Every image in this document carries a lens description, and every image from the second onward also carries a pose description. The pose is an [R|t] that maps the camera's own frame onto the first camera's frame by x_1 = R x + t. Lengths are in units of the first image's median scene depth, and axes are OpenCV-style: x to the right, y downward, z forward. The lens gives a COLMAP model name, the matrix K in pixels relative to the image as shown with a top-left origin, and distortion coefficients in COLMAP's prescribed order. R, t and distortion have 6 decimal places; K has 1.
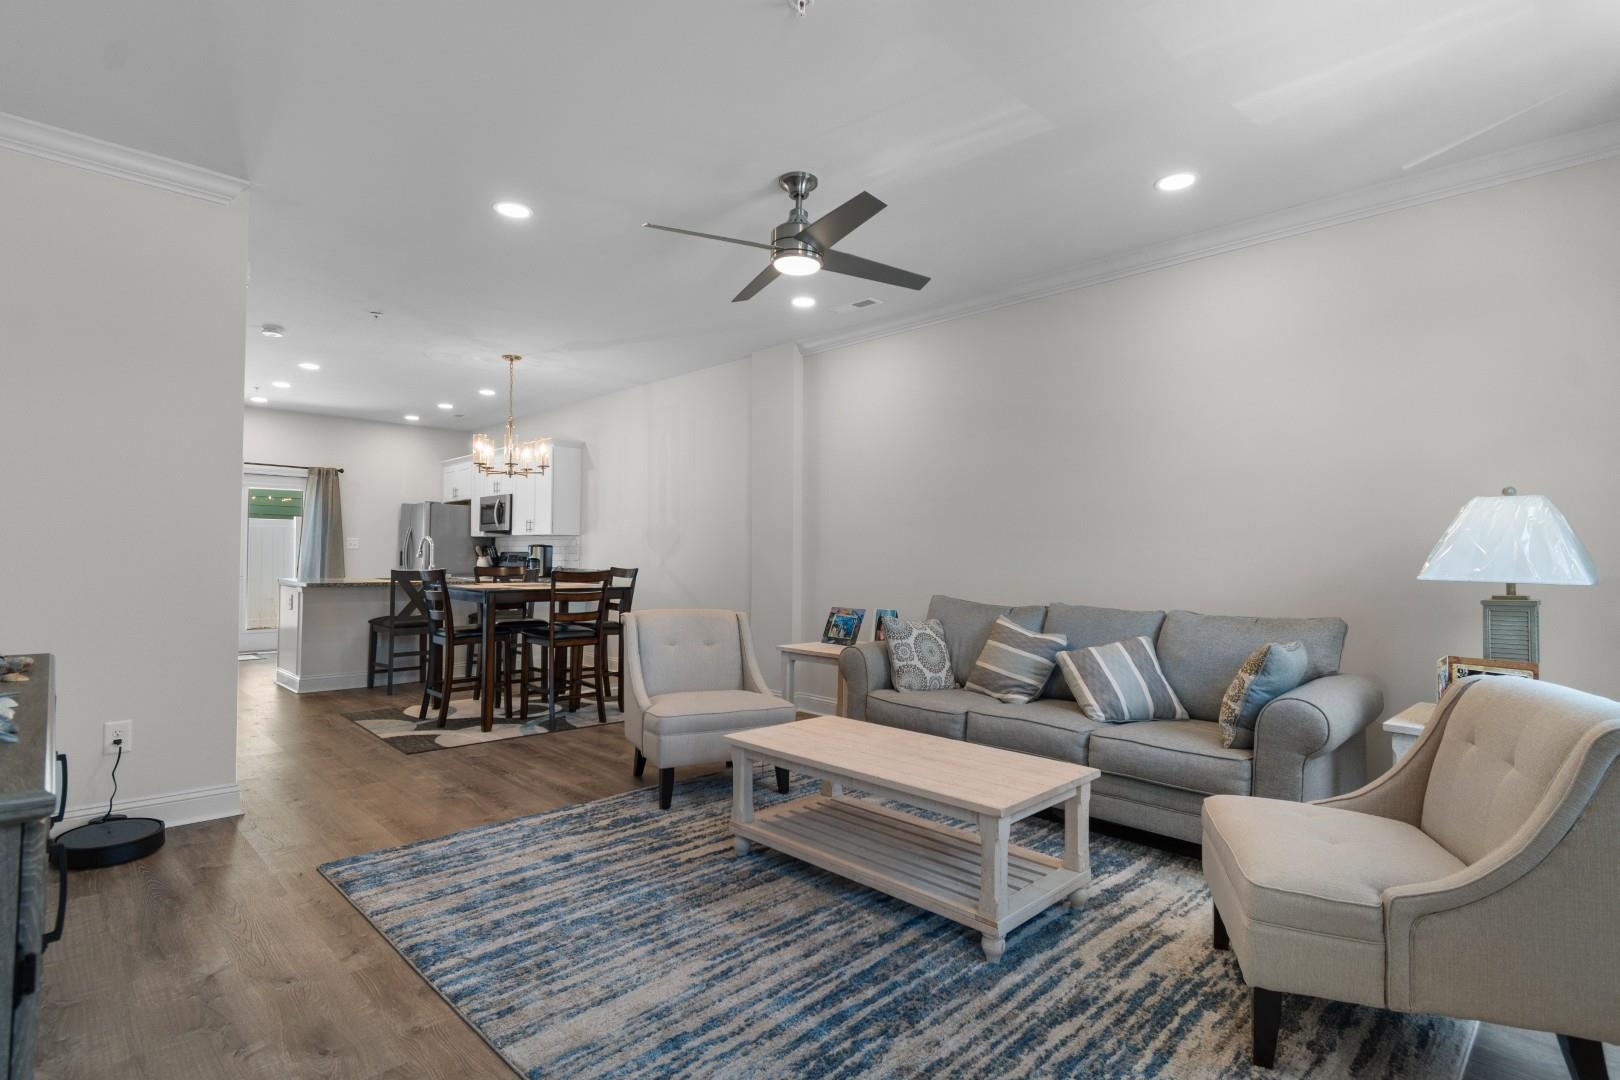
lens RADIAL K [[803.6, 0, 813.6], [0, 803.6, 536.7], [0, 0, 1]] dist [0.002258, -0.001930]
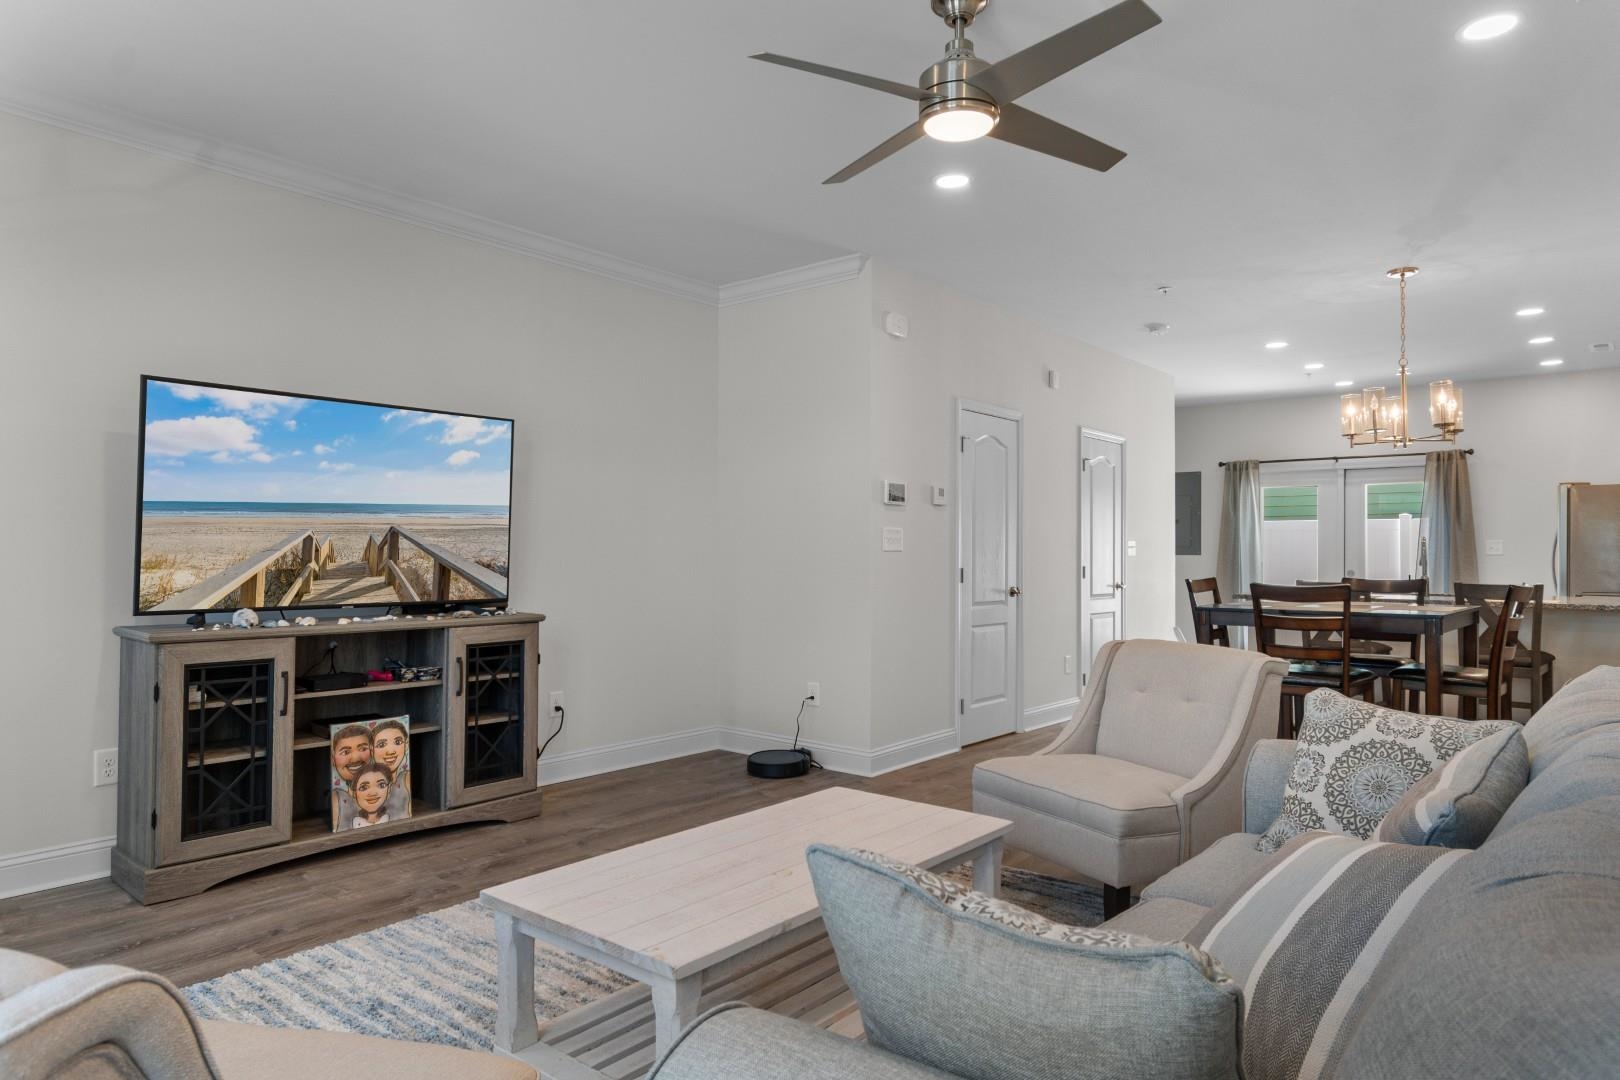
lens RADIAL K [[988.5, 0, 808.5], [0, 988.5, 545.4], [0, 0, 1]] dist [0.001855, -0.000135]
pose [[0.093170, -0.016732, -0.995510, 0.752840], [0.022266, 0.999644, -0.014717, 0.017654], [0.995401, -0.020795, 0.093510, 0.766966]]
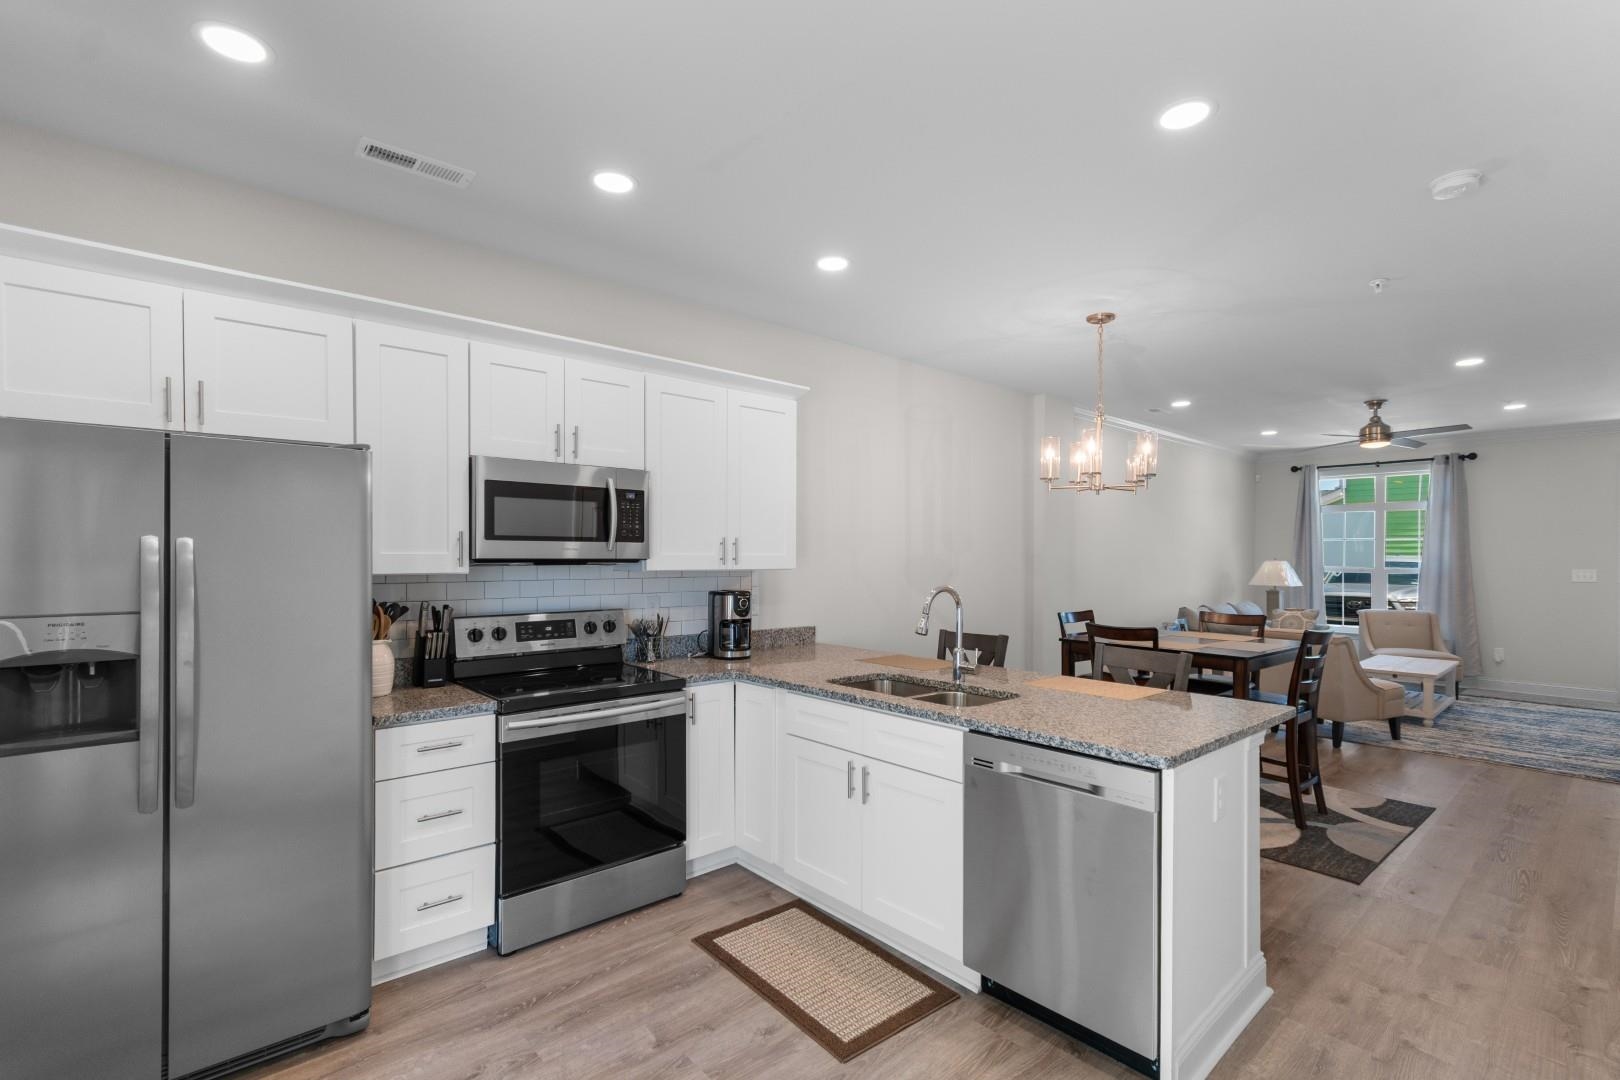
lens RADIAL K [[722.3, 0, 818.2], [0, 722.3, 555.3], [0, 0, 1]] dist [0.003761, -0.001172]
pose [[0.055754, -0.010661, 0.998388, -1.843755], [-0.028903, 0.999507, 0.012287, -0.042603], [-0.998026, -0.029542, 0.055418, 2.207163]]
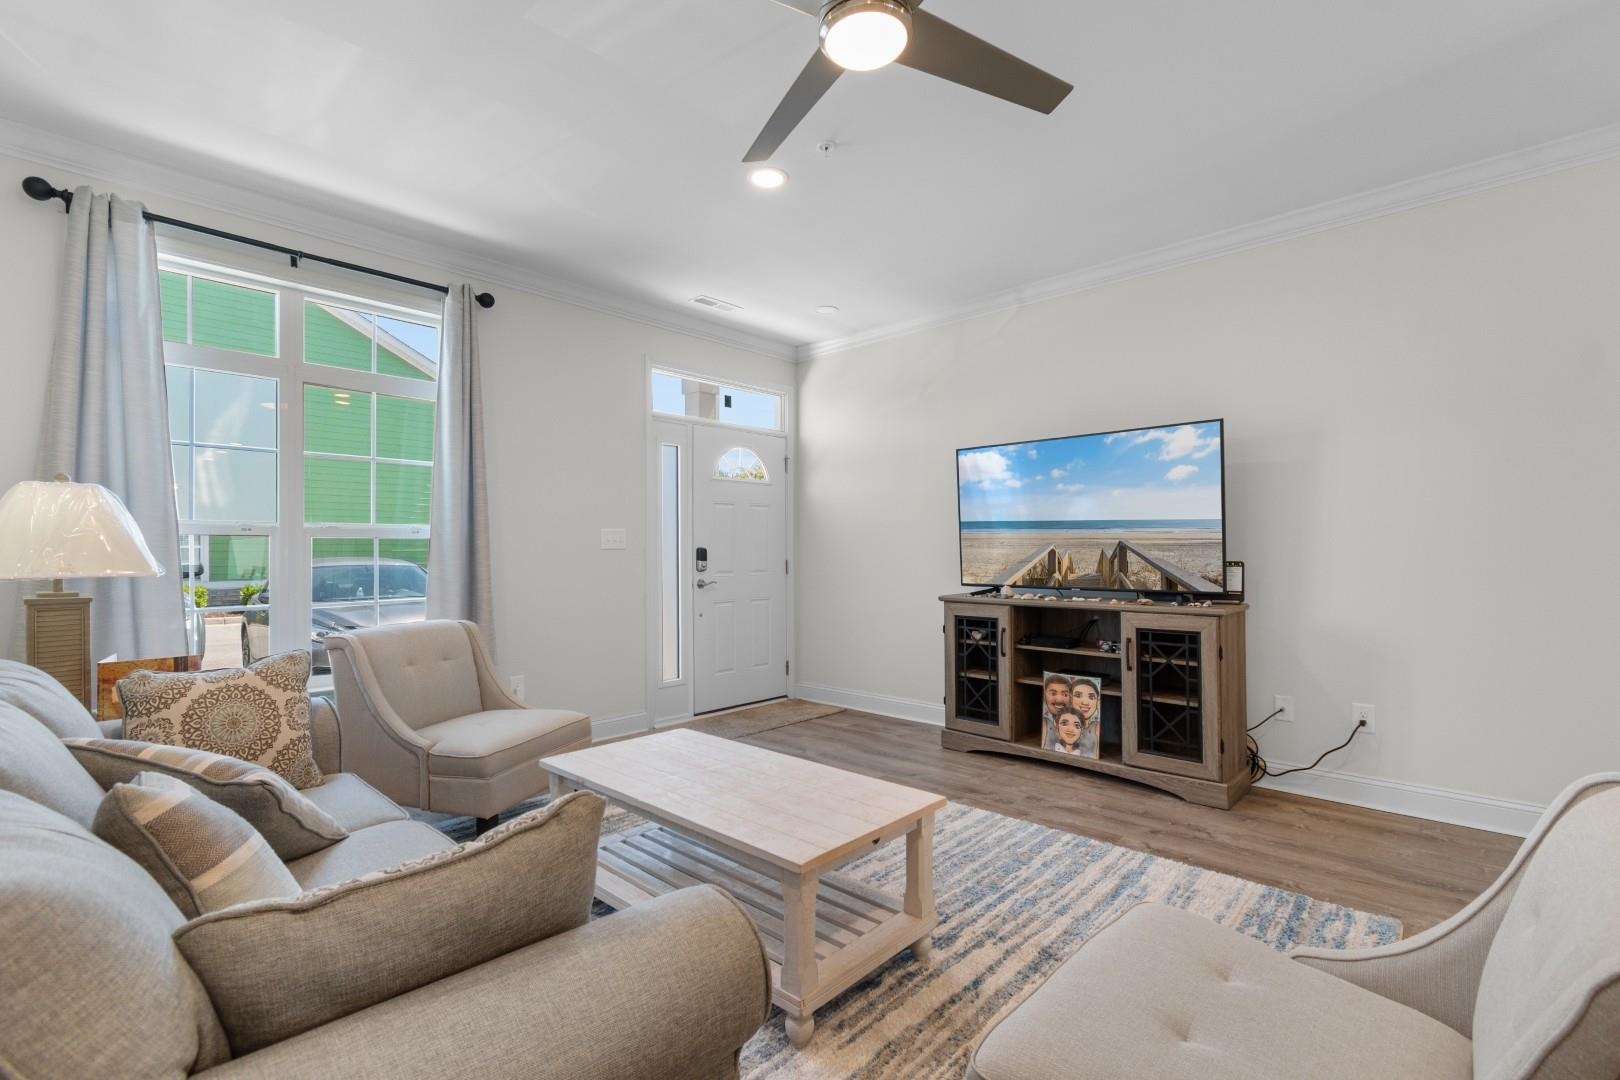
lens RADIAL K [[722.3, 0, 807.4], [0, 722.3, 546.9], [0, 0, 1]] dist [0.003761, -0.001172]
pose [[-0.999367, -0.007541, -0.034777, 0.035036], [-0.006366, 0.999409, -0.033785, 0.034012], [0.035012, -0.033543, -0.998824, 1.447708]]
